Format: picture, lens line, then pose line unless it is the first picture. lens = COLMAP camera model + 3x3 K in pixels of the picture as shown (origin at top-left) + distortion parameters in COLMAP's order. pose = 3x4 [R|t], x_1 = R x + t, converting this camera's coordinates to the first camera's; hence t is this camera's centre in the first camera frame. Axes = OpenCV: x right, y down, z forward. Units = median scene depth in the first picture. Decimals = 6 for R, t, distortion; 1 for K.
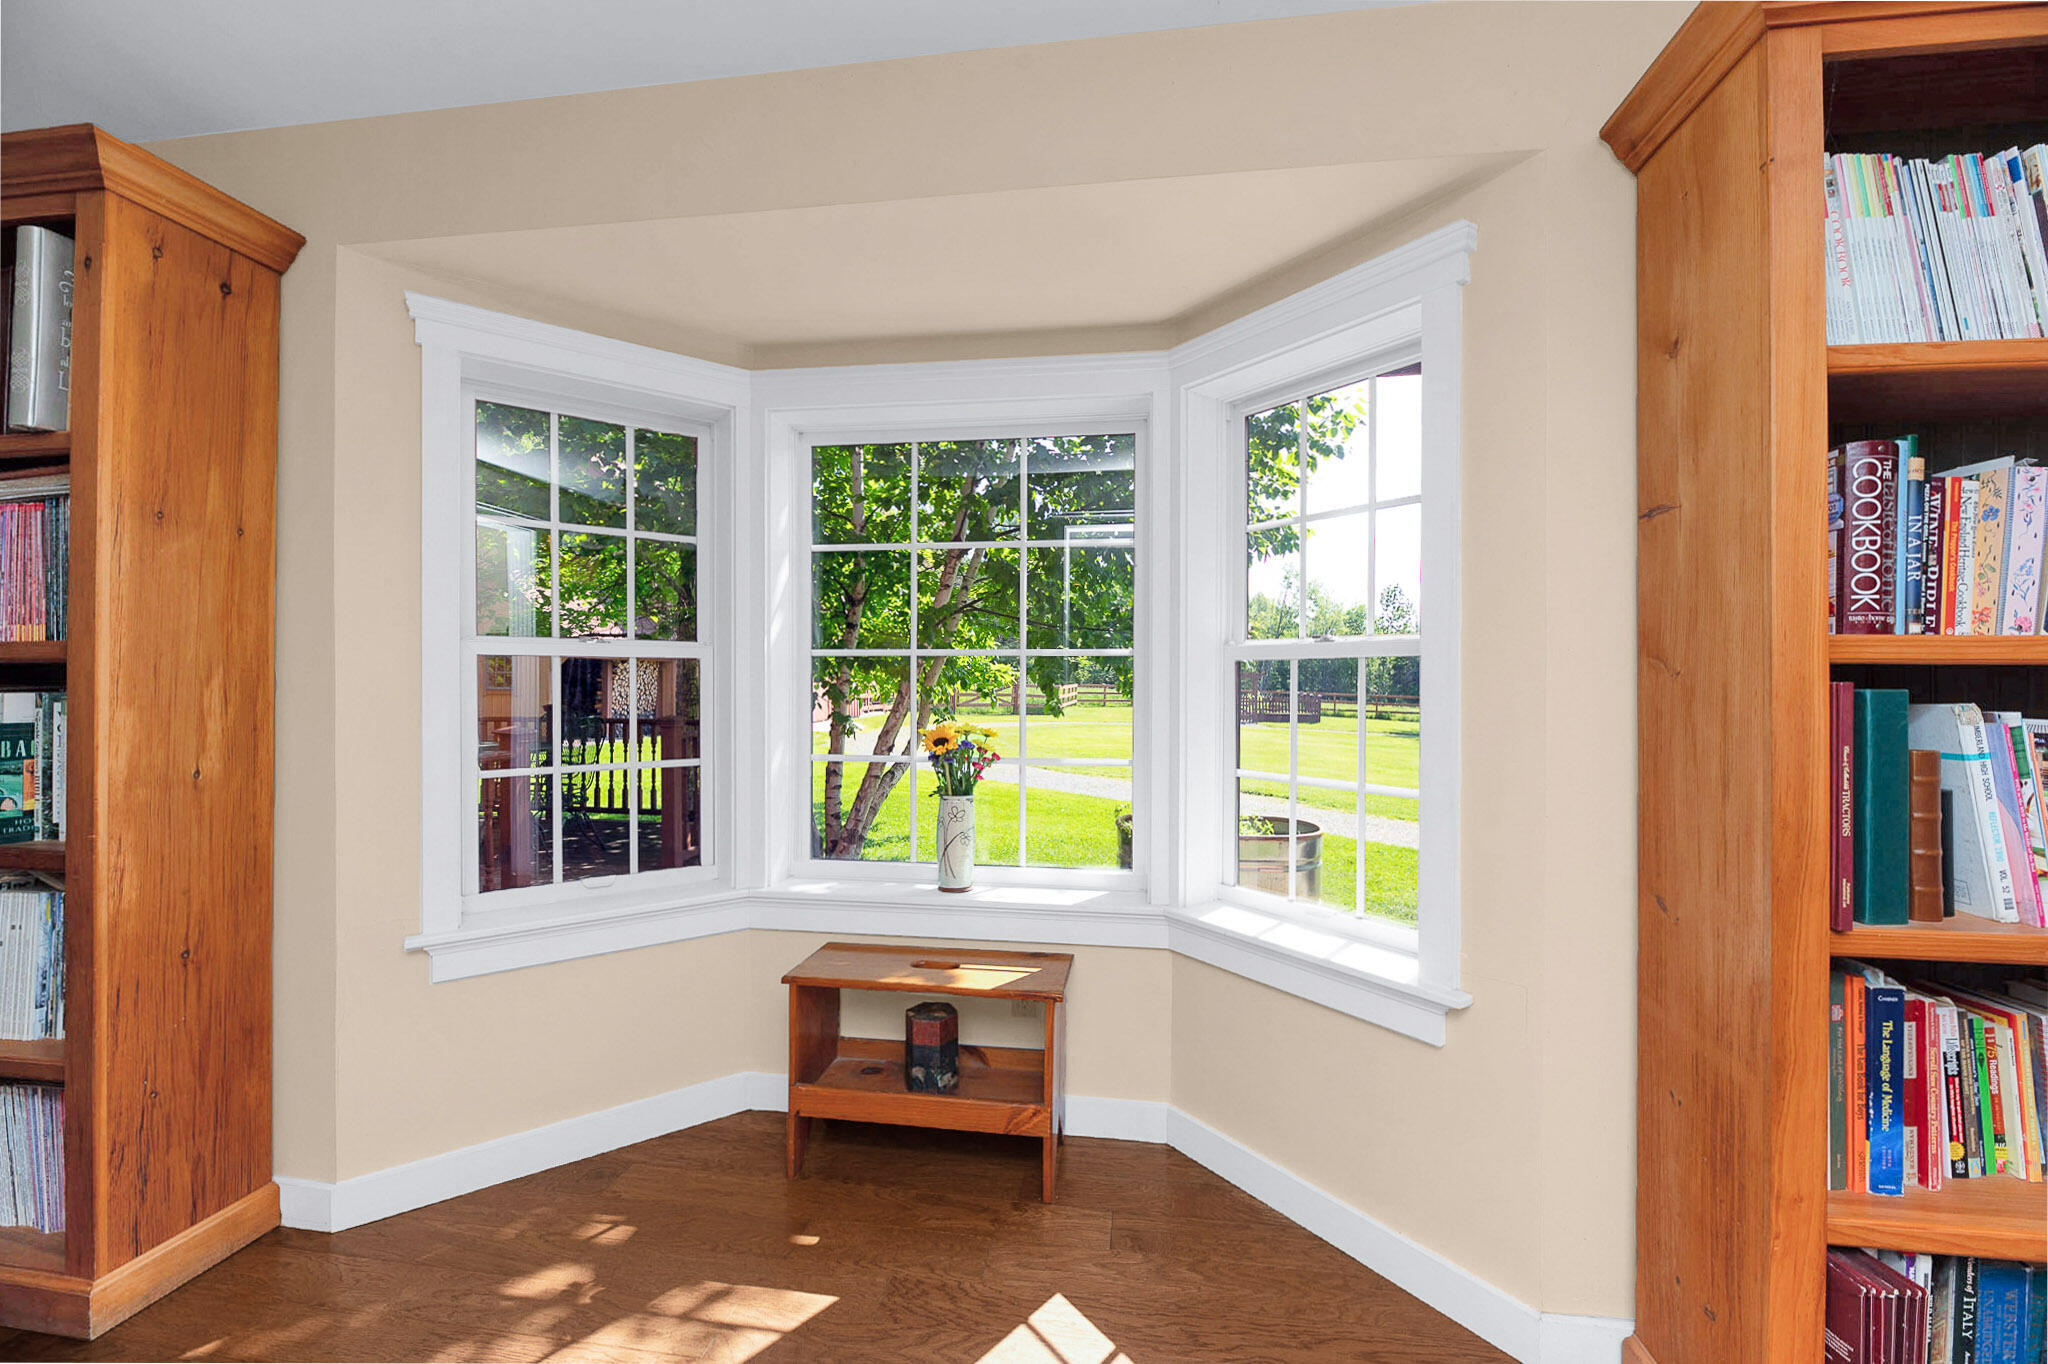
lens RADIAL K [[818.9, 0, 1024.0], [0, 818.9, 682.0], [0, 0, 1]] dist [-0.000866, -0.000377]
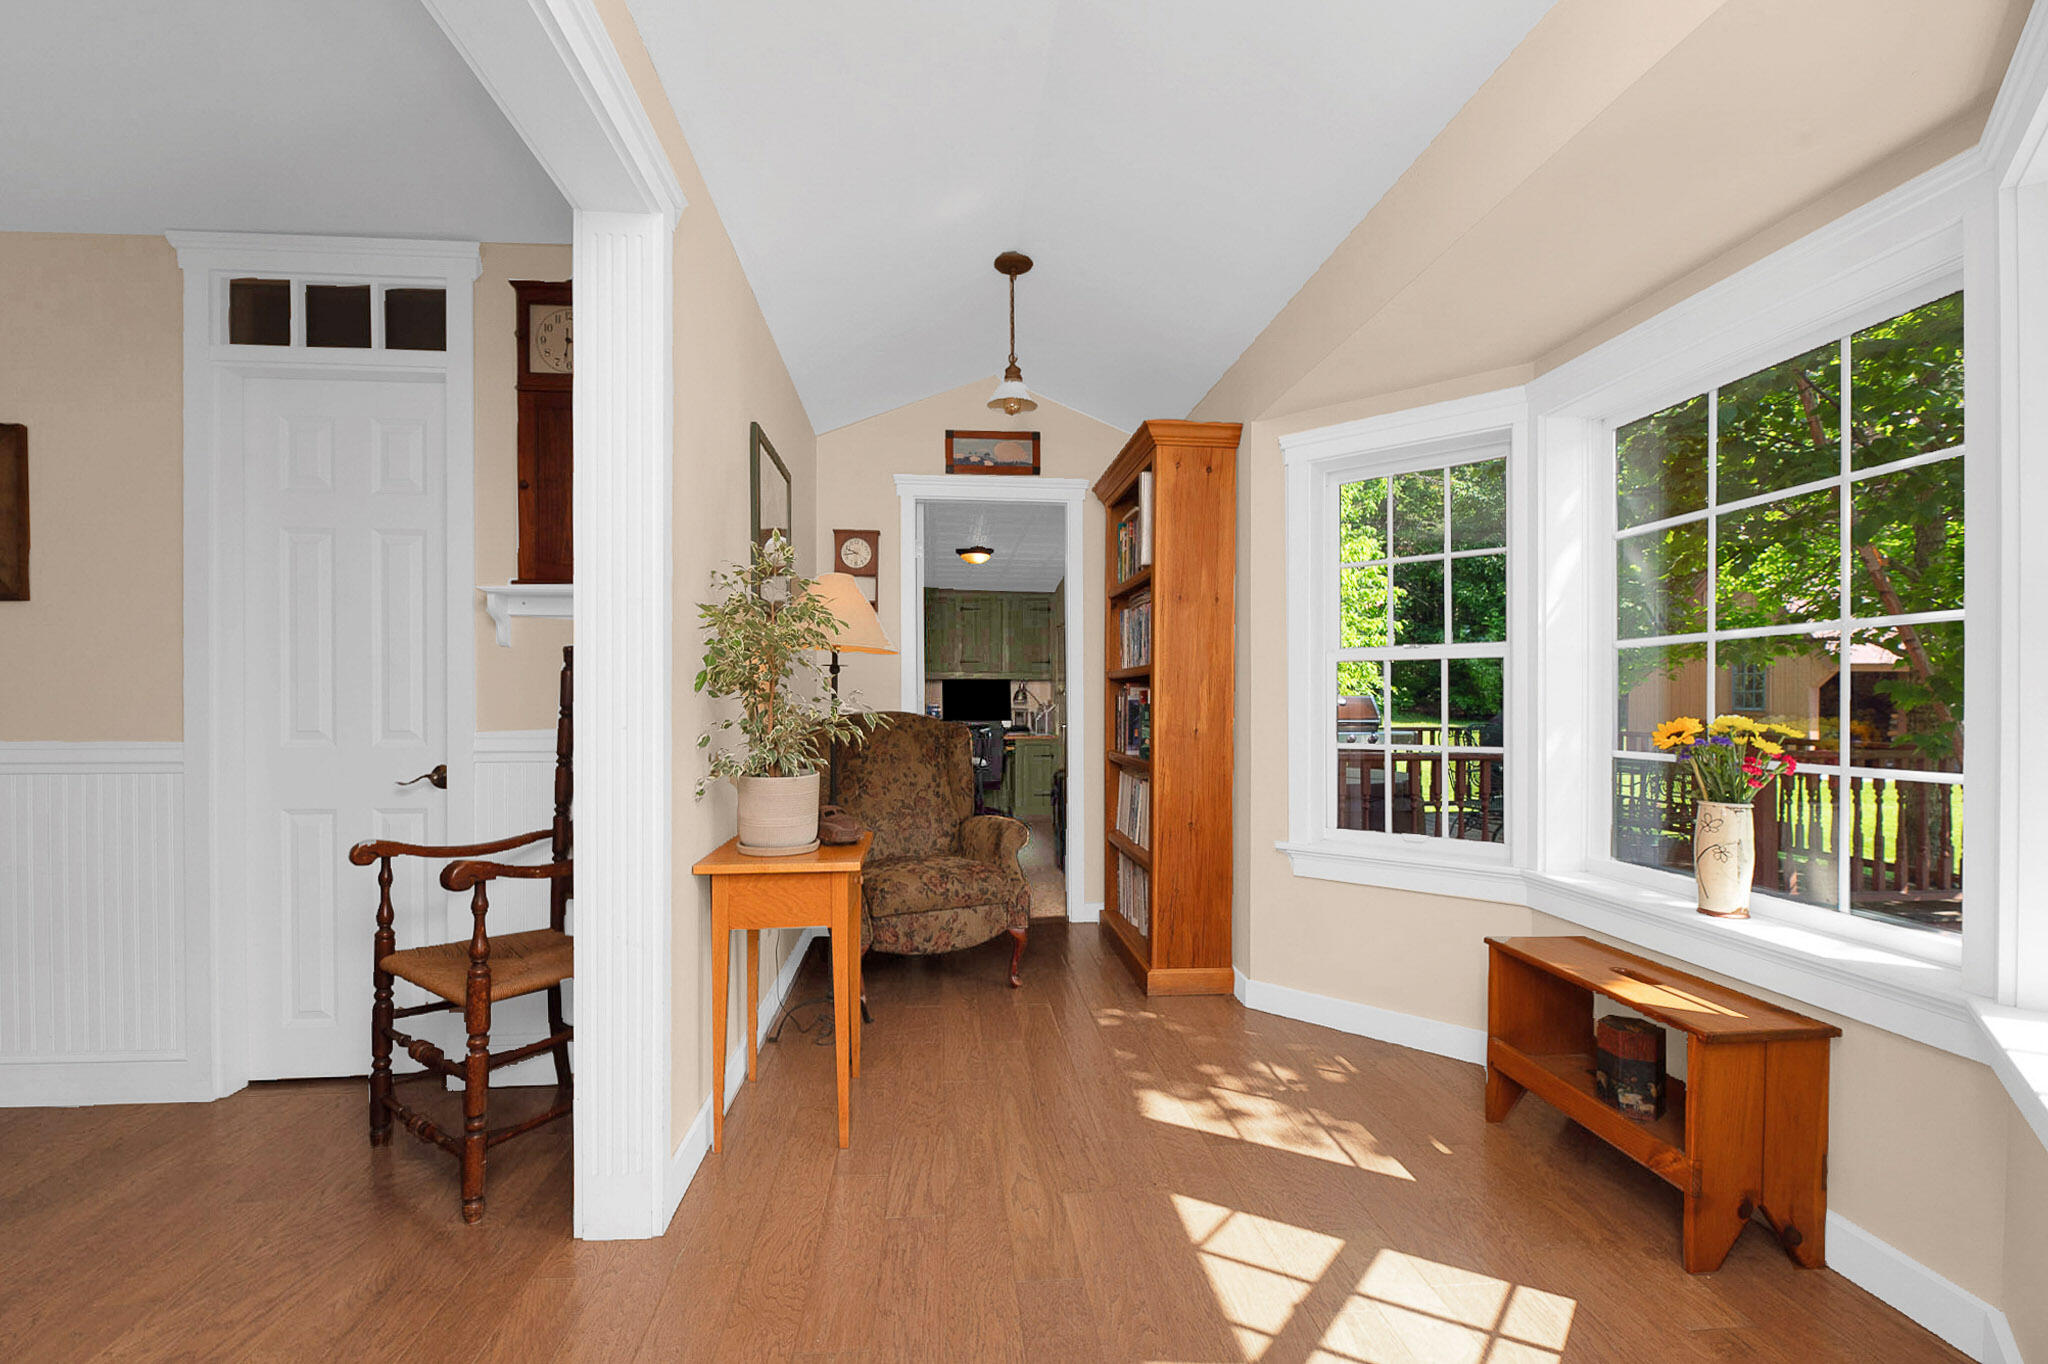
lens RADIAL K [[818.9, 0, 1024.0], [0, 818.9, 682.0], [0, 0, 1]] dist [-0.000866, -0.000377]
pose [[0.267571, -0.023048, -0.963262, 0.651285], [0.001502, 0.999723, -0.023504, 0.040065], [0.963537, 0.004842, 0.267532, 0.100372]]
